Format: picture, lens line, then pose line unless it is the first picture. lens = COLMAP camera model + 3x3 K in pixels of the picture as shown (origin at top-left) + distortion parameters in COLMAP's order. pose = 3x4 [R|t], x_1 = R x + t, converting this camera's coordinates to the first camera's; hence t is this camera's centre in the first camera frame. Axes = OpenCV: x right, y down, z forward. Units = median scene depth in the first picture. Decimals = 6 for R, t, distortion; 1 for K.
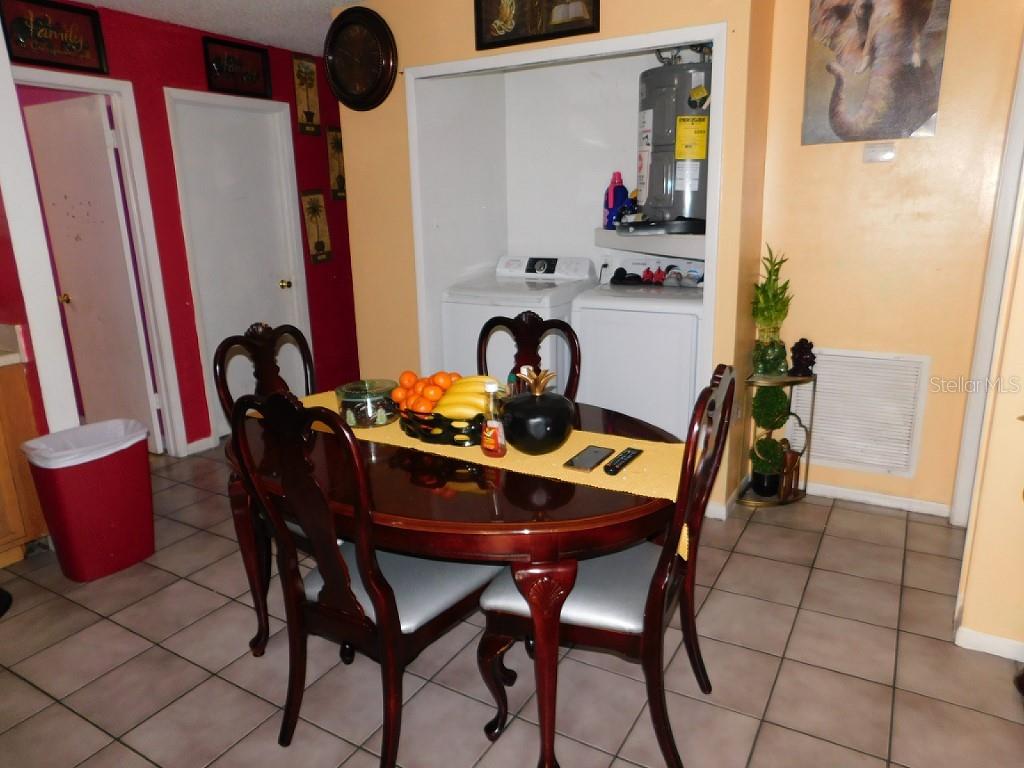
lens RADIAL K [[687.3, 0, 515.8], [0, 687.3, 380.4], [0, 0, 1]] dist [-0.037847, 0.028248]
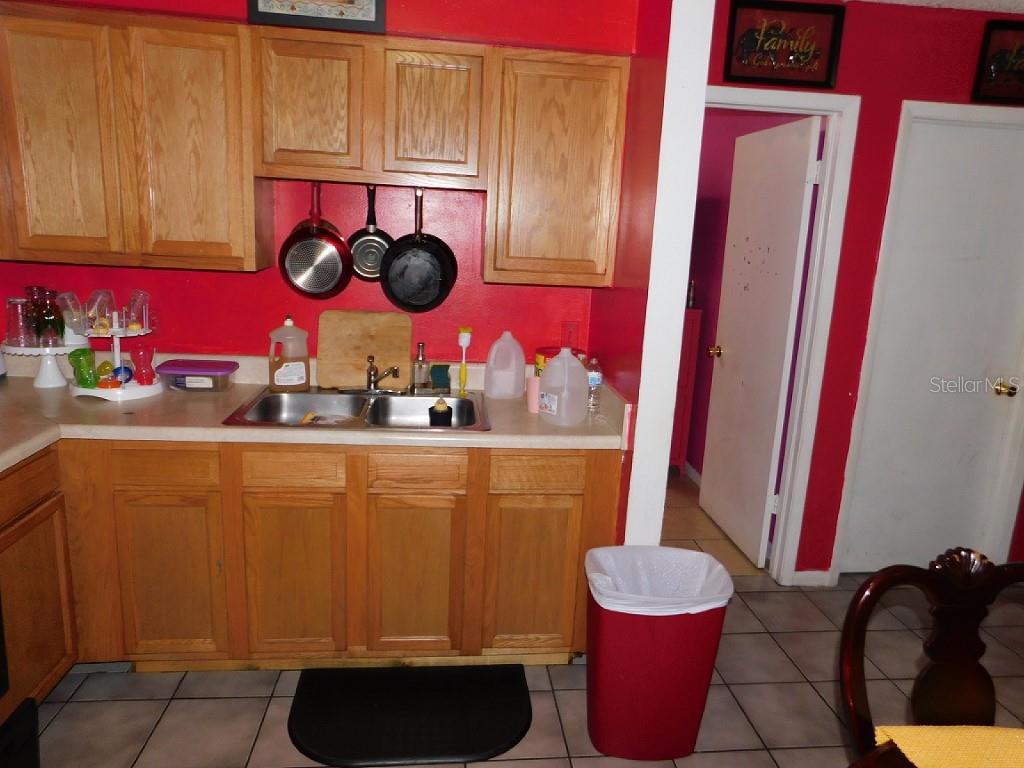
lens RADIAL K [[687.3, 0, 515.8], [0, 687.3, 383.2], [0, 0, 1]] dist [-0.037847, 0.028248]
pose [[0.596658, 0.227850, -0.769470, -0.152987], [-0.258188, 0.962369, 0.084767, -0.106520], [0.759828, 0.148091, 0.633033, 0.296722]]
